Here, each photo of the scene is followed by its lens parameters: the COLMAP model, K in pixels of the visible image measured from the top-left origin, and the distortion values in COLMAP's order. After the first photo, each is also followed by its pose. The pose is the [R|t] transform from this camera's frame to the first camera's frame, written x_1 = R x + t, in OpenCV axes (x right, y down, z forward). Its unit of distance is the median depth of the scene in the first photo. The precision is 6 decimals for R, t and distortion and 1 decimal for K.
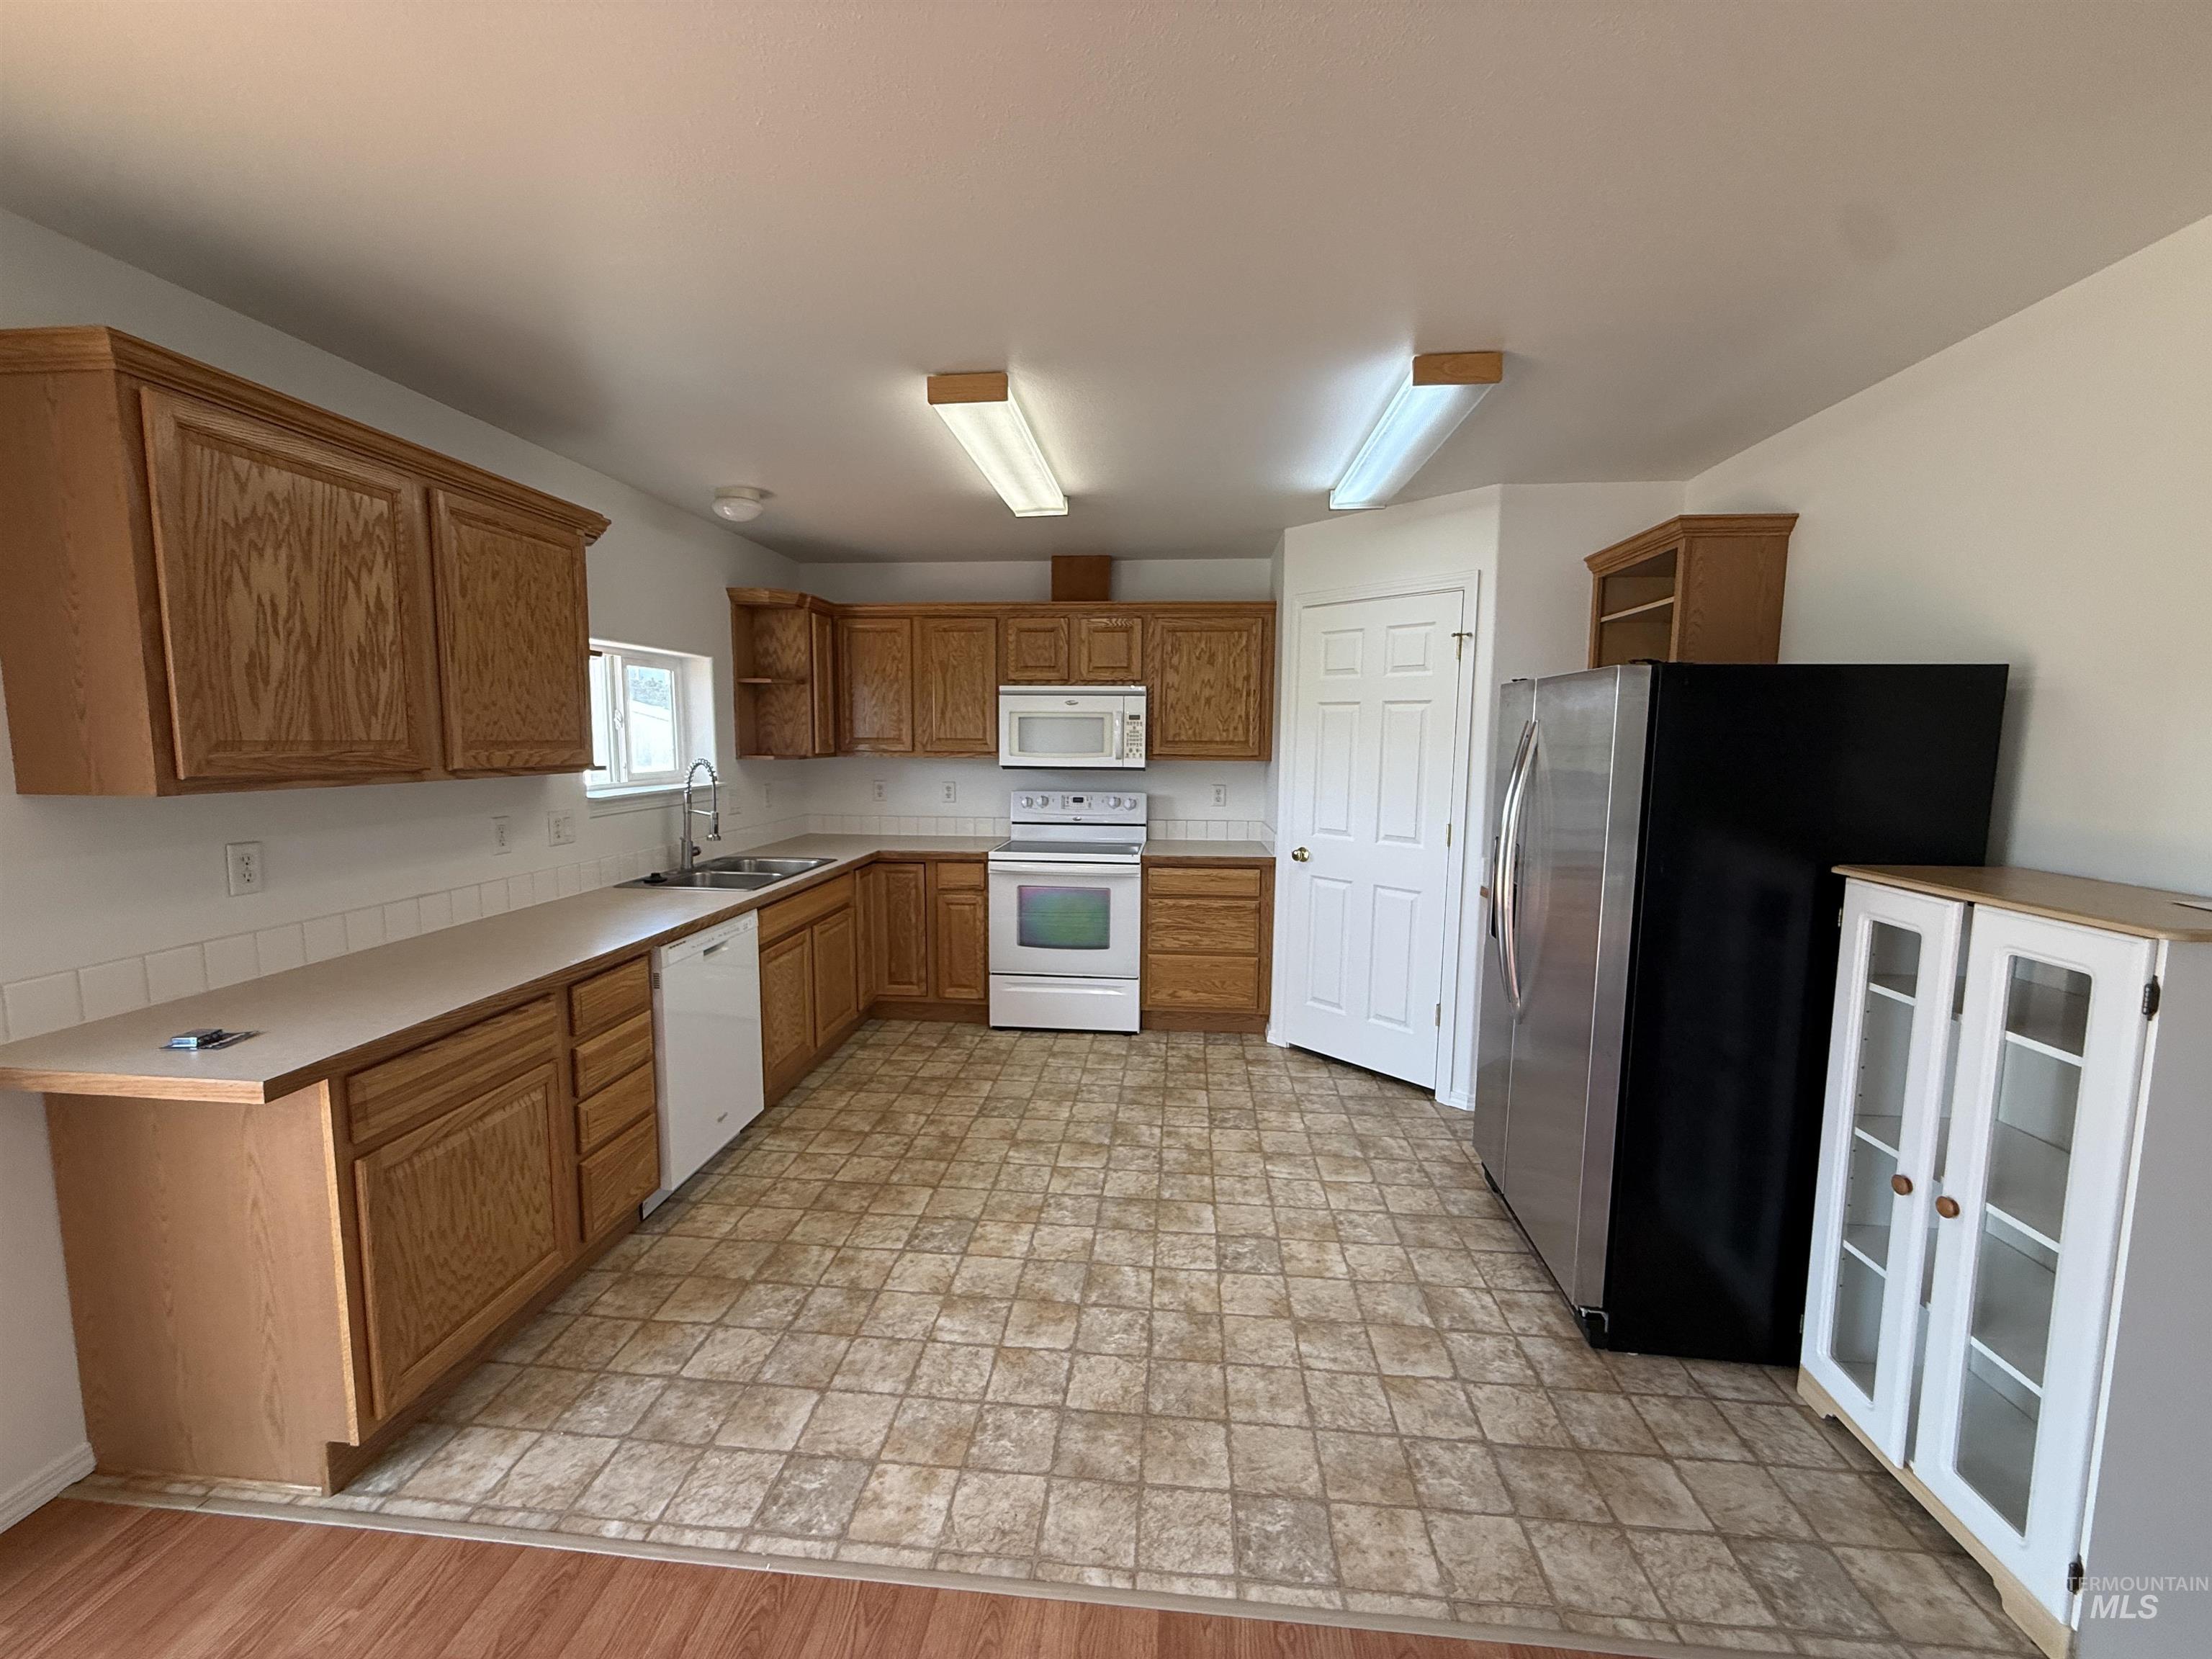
lens RADIAL K [[877.6, 0, 1100.0], [0, 877.6, 828.1], [0, 0, 1]] dist [0.000041, -0.000442]
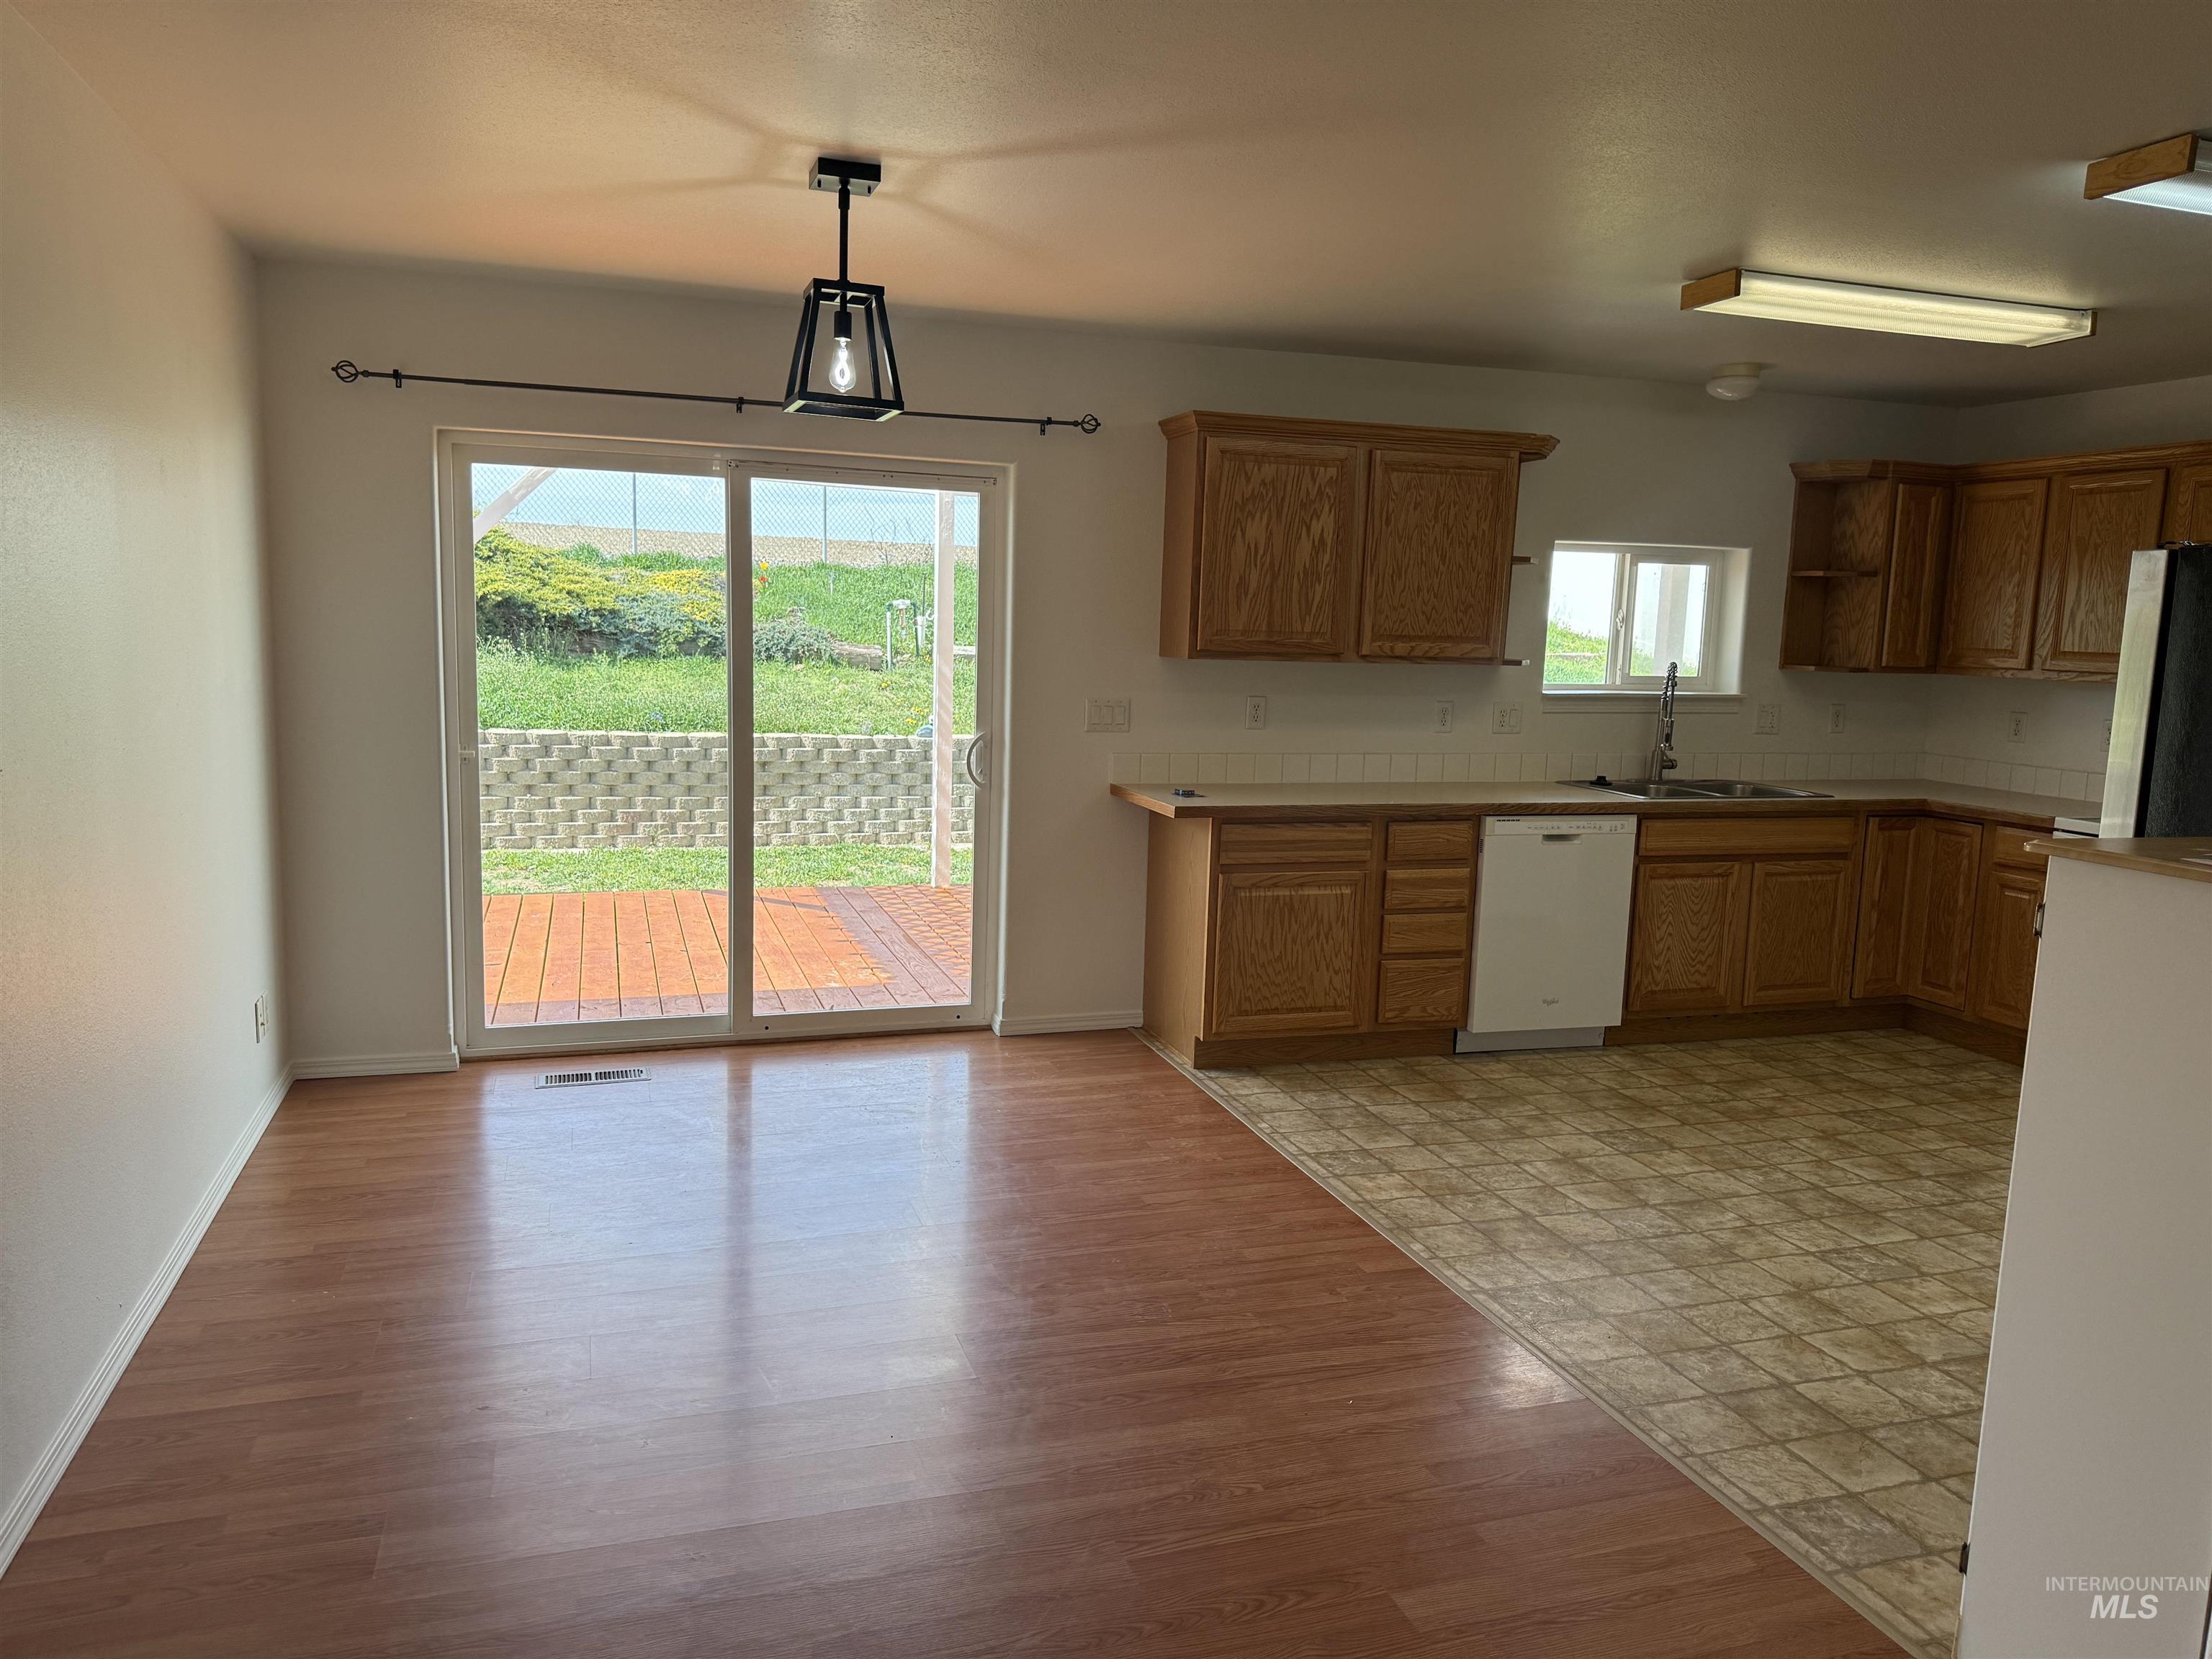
lens RADIAL K [[1503.4, 0, 1106.0], [0, 1503.4, 829.5], [0, 0, 1]] dist [0.037435, -0.055639]
pose [[0.403996, 0.129790, -0.905506, 1.242456], [-0.120545, 0.988804, 0.087948, 0.043702], [0.906783, 0.073623, 0.415118, -0.310531]]
